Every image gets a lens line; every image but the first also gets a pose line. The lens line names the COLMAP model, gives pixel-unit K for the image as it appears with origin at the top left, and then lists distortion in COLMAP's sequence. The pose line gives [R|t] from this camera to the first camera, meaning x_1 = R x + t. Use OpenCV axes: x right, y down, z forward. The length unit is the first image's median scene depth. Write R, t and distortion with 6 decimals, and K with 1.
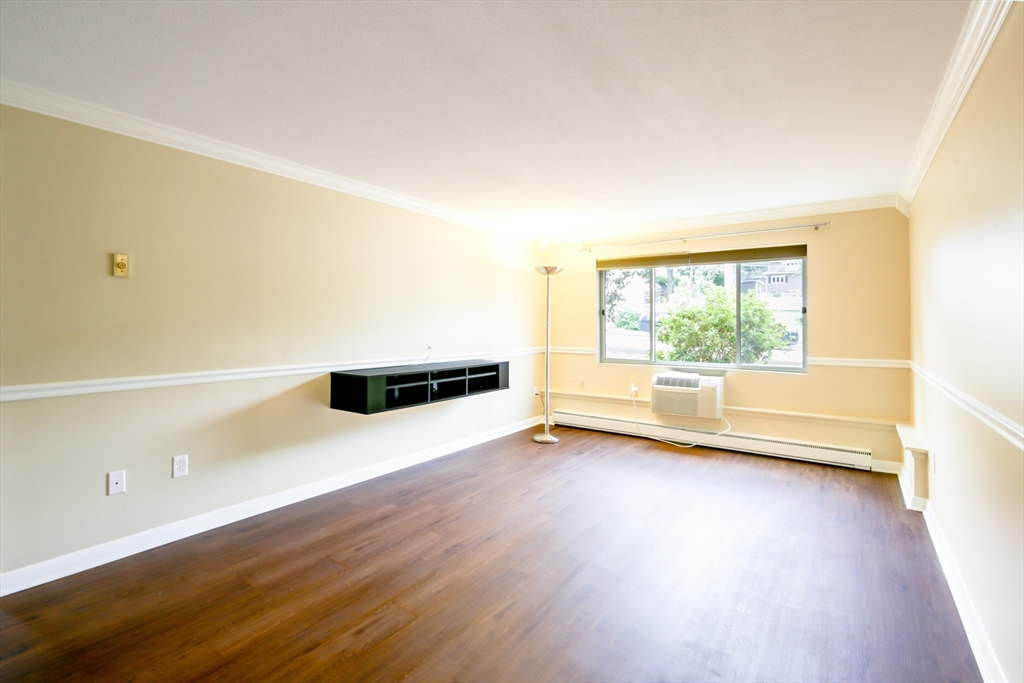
lens RADIAL K [[479.1, 0, 510.8], [0, 479.1, 326.7], [0, 0, 1]] dist [-0.001300, -0.000680]
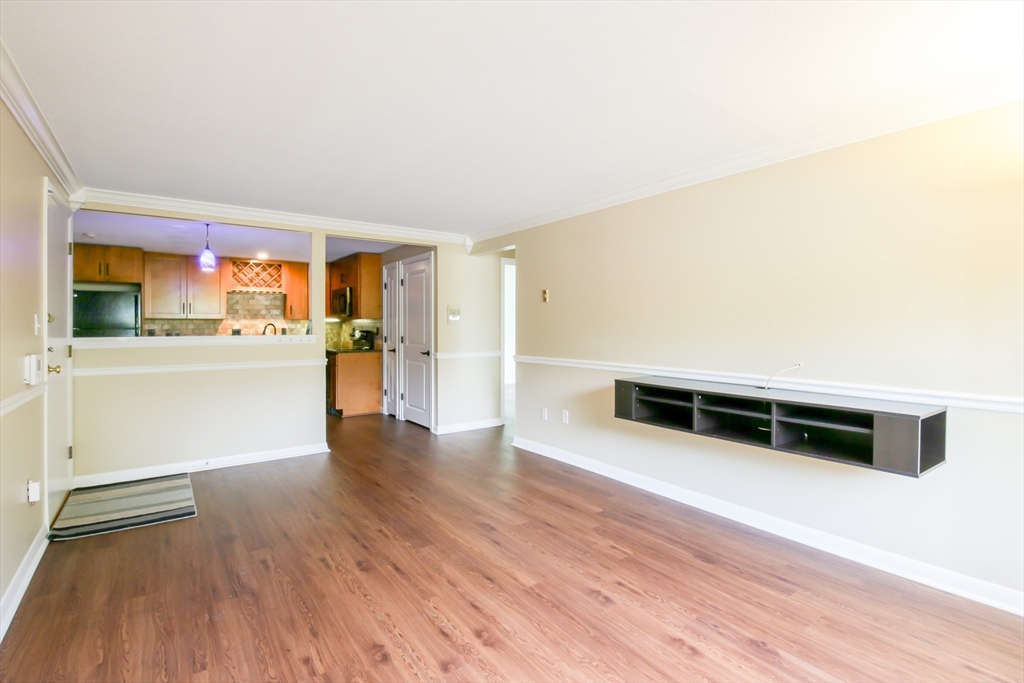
lens RADIAL K [[479.1, 0, 510.8], [0, 479.1, 326.7], [0, 0, 1]] dist [-0.001300, -0.000680]
pose [[-0.321086, -0.000835, -0.947050, 0.795743], [-0.005541, 0.999984, 0.000997, -0.010248], [0.947034, 0.005568, -0.321086, 1.197864]]
